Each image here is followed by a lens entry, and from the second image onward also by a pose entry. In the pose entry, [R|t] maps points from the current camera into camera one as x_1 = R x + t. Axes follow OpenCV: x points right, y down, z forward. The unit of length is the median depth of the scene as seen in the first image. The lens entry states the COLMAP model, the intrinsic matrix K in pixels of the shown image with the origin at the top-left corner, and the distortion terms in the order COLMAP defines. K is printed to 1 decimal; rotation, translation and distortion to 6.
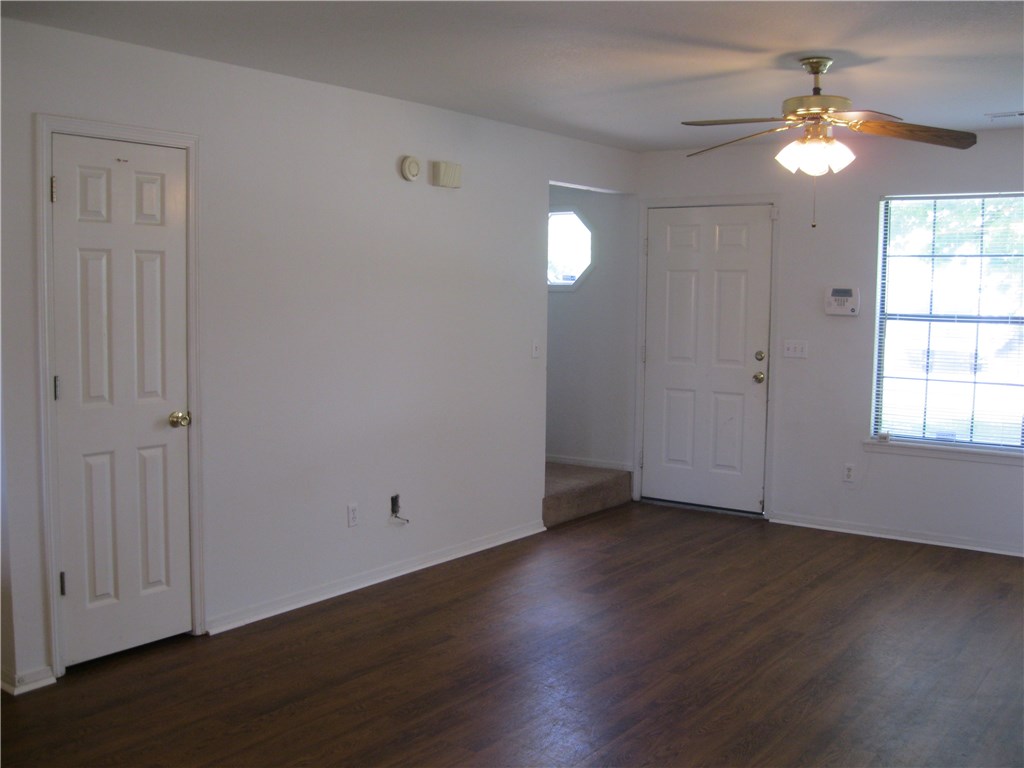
lens RADIAL K [[1039.9, 0, 488.4], [0, 1039.9, 385.6], [0, 0, 1]] dist [-0.103440, 0.000000]
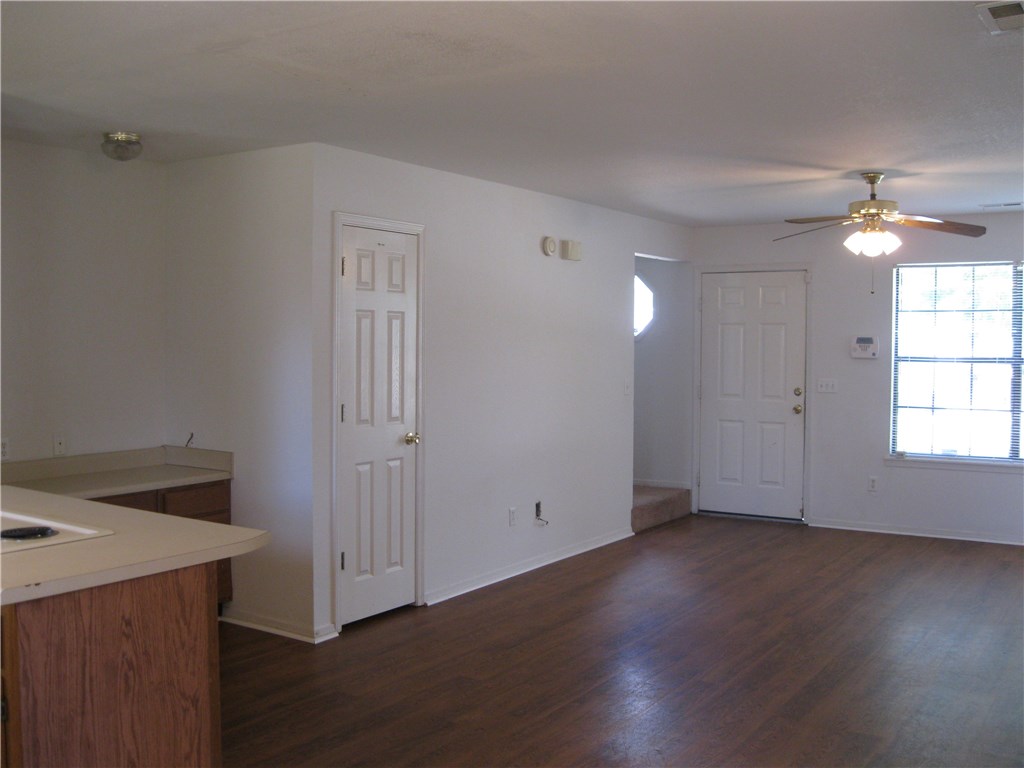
lens RADIAL K [[1039.9, 0, 509.0], [0, 1039.9, 377.1], [0, 0, 1]] dist [-0.103440, 0.000000]
pose [[0.997665, -0.007655, 0.067865, -0.220464], [0.011499, 0.998340, -0.056430, 0.025672], [-0.067320, 0.057079, 0.996097, -0.281244]]
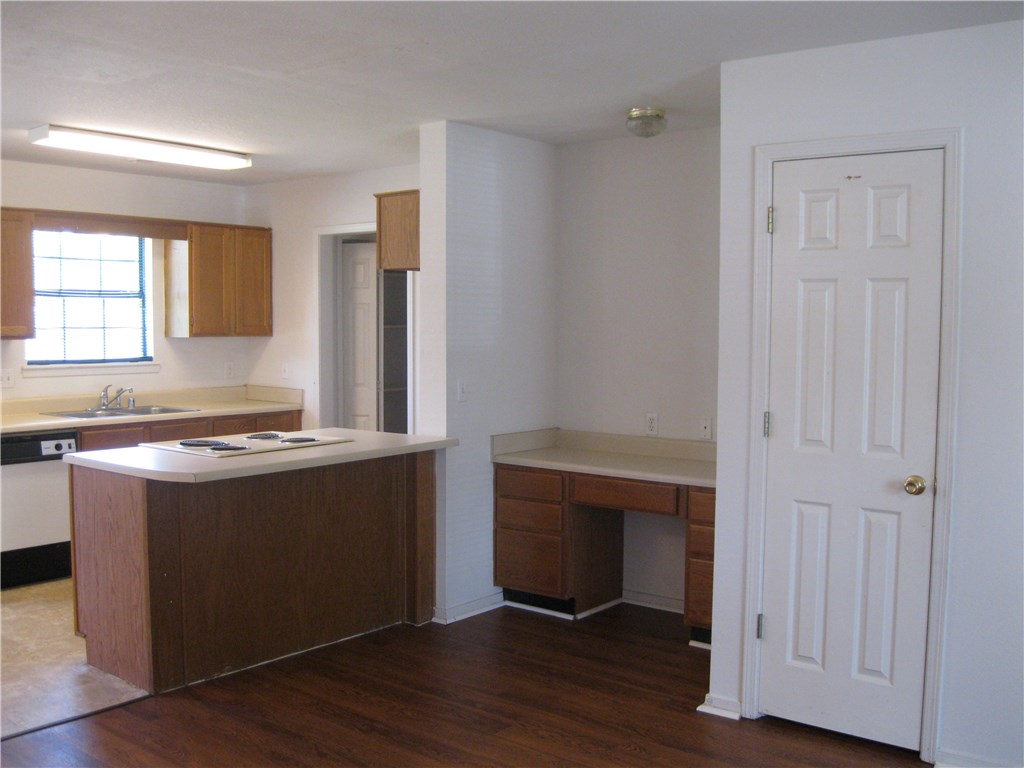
lens RADIAL K [[1039.9, 0, 512.5], [0, 1039.9, 385.9], [0, 0, 1]] dist [-0.103440, 0.000000]
pose [[-0.029055, 0.053510, -0.998145, 0.417083], [-0.099629, 0.993439, 0.056158, -0.048166], [0.994600, 0.101075, -0.023533, 0.578076]]
